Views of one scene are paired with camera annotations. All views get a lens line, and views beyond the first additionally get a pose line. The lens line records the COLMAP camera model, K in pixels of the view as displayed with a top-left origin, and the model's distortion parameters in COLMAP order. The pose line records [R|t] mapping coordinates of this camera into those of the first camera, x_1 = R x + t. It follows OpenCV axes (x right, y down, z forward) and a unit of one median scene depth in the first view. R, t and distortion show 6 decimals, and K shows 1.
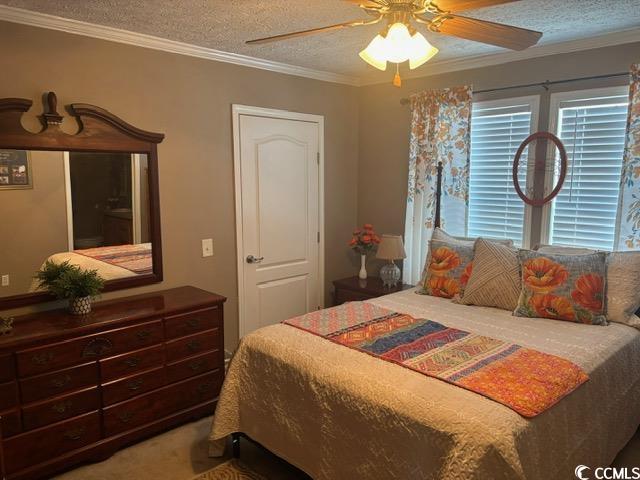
lens RADIAL K [[476.8, 0, 316.7], [0, 476.8, 240.4], [0, 0, 1]] dist [0.041258, -0.046582]
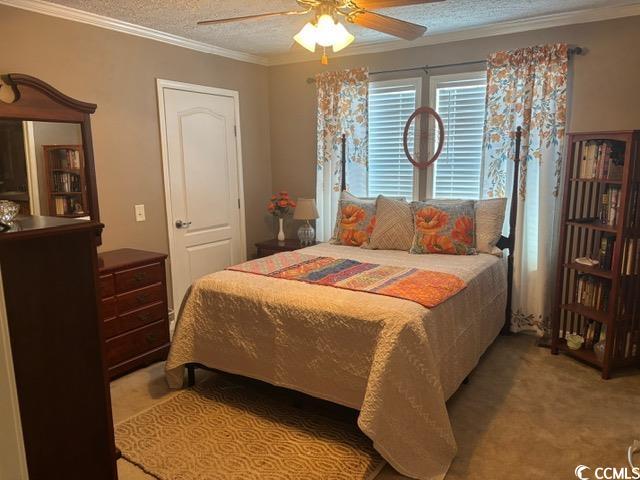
lens RADIAL K [[476.8, 0, 319.6], [0, 476.8, 237.3], [0, 0, 1]] dist [0.041258, -0.046582]
pose [[0.972334, -0.052043, 0.227724, -0.096162], [0.045449, 0.998384, 0.034106, 0.056943], [-0.229131, -0.022812, 0.973128, -0.152064]]
